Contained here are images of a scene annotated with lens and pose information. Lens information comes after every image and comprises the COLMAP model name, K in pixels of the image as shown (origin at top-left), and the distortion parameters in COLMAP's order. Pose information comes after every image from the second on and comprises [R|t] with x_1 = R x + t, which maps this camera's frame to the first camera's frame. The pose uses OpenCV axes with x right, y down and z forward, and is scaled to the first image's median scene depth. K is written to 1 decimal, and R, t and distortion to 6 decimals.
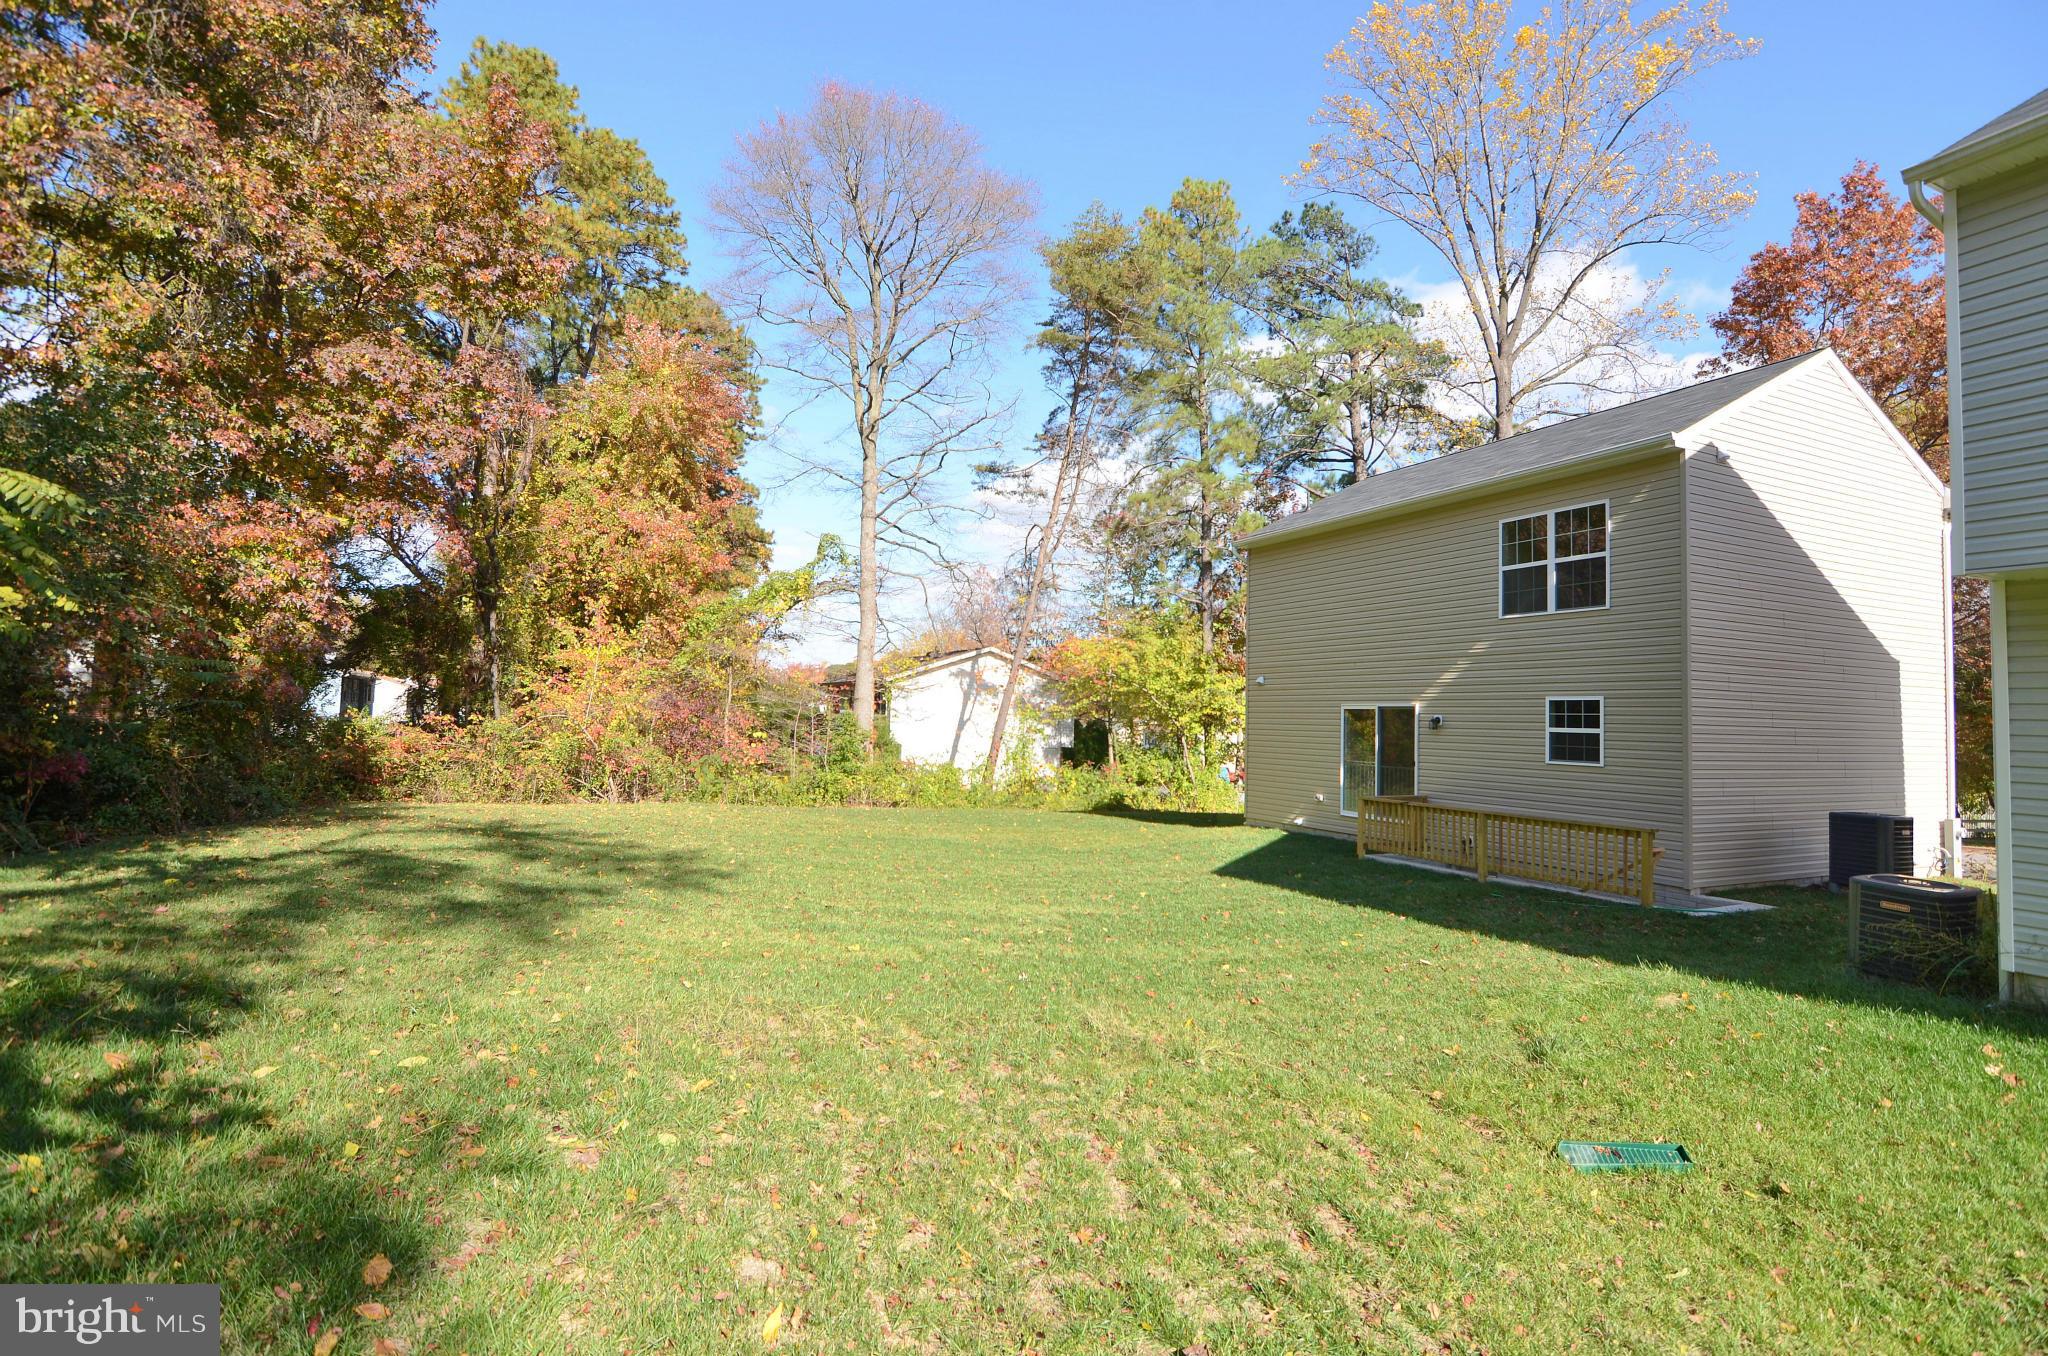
lens RADIAL K [[994.4, 0, 1042.5], [0, 994.4, 670.9], [0, 0, 1]] dist [-0.034996, 0.009817]
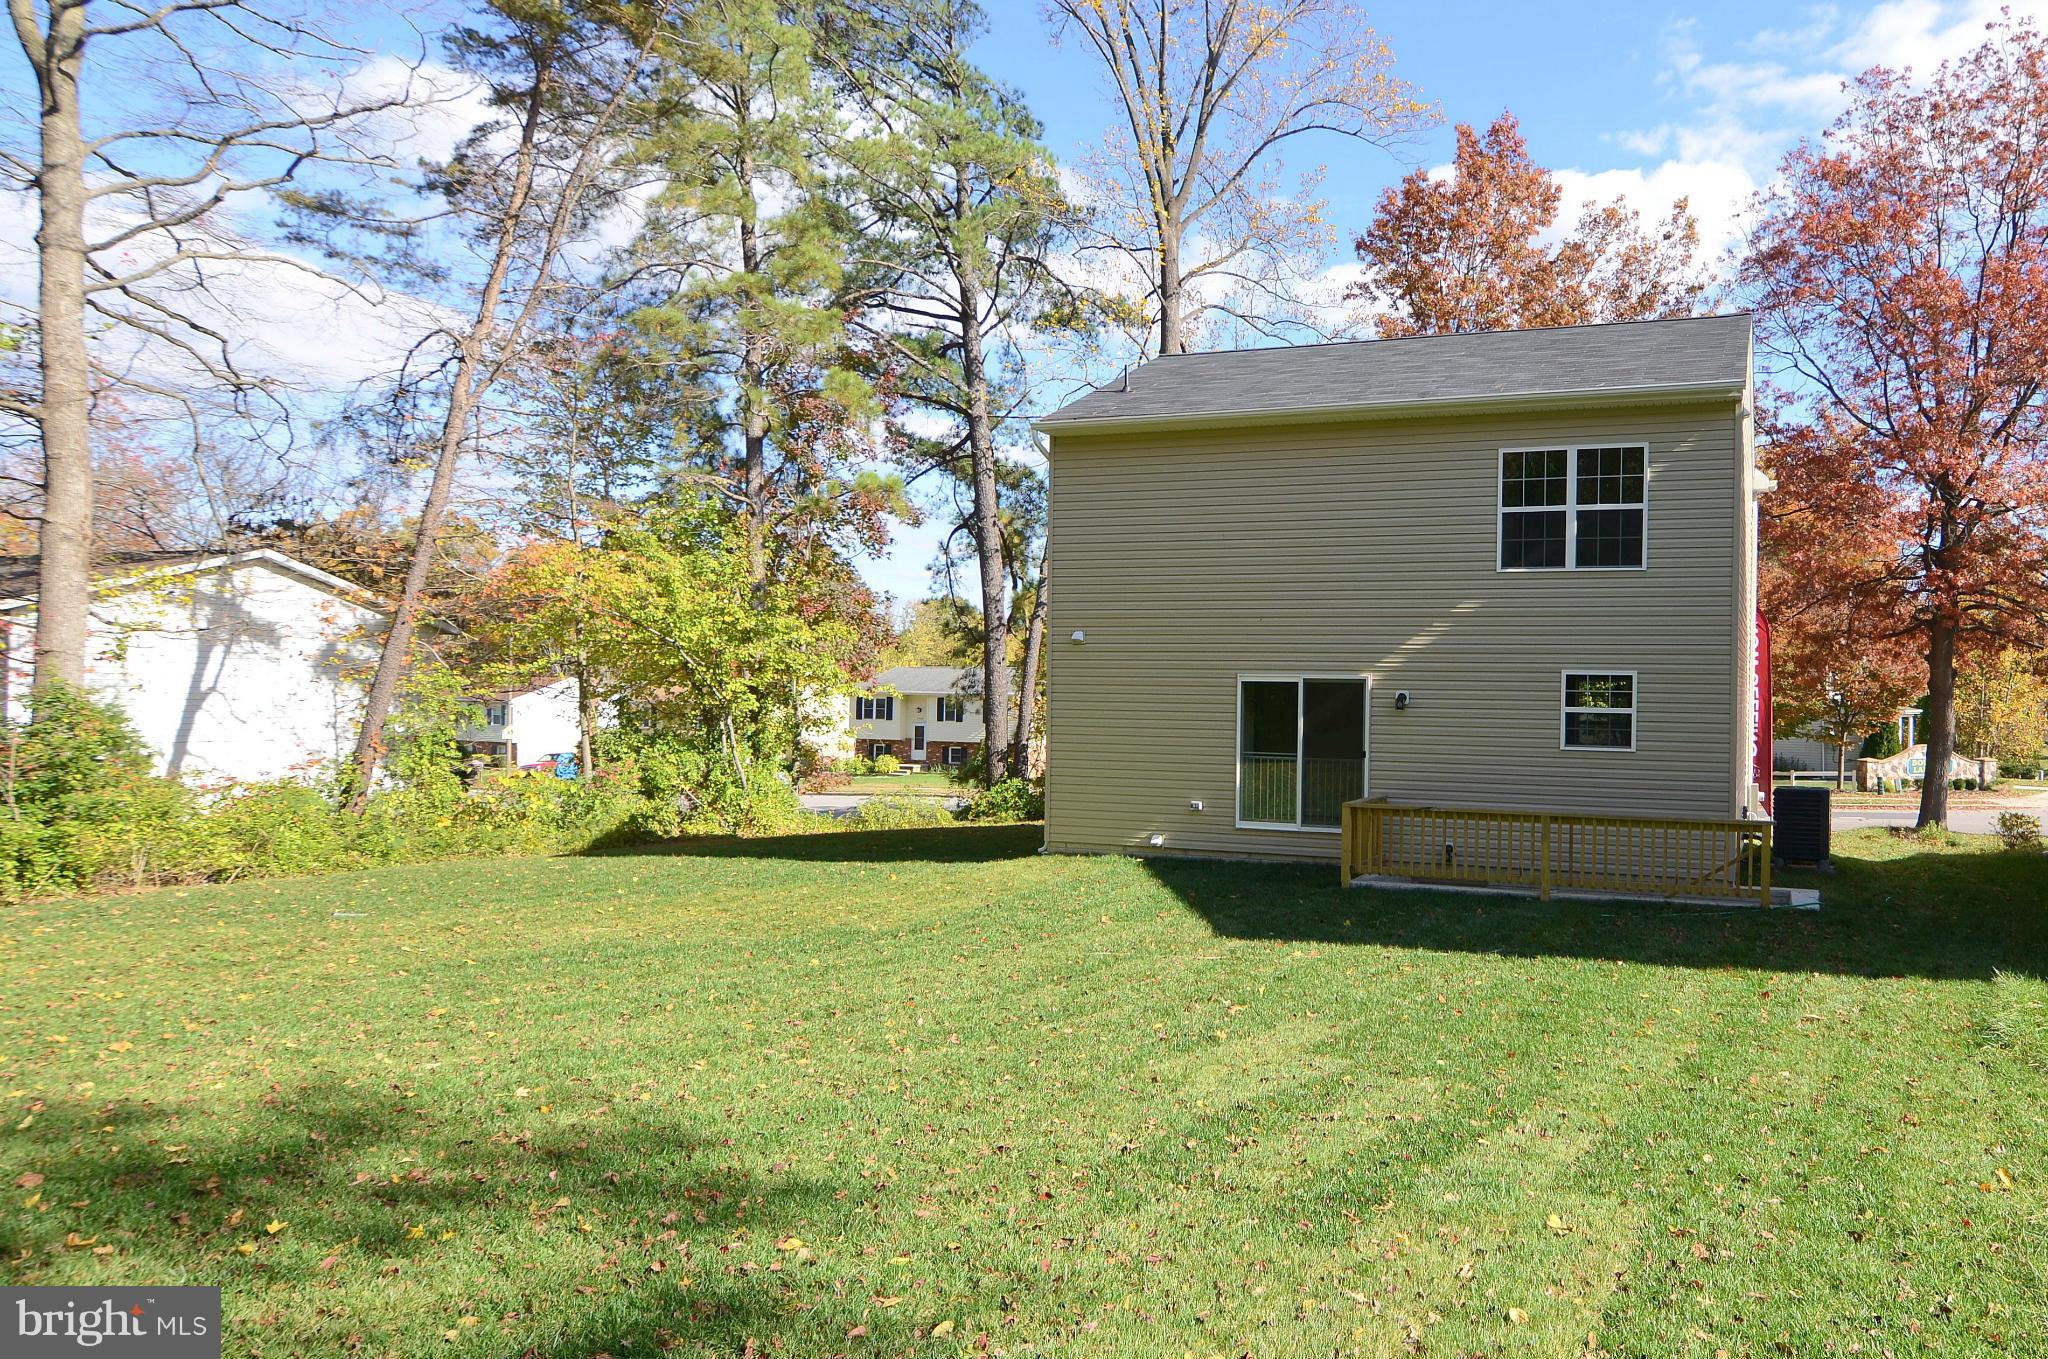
lens RADIAL K [[1306.7, 0, 1024.0], [0, 1306.7, 679.5], [0, 0, 1]] dist [-0.009796, 0.000668]
pose [[0.702796, -0.012120, 0.711288, -0.516909], [-0.032111, 0.998295, 0.048739, -0.004308], [-0.710667, -0.057094, 0.701208, 0.475053]]
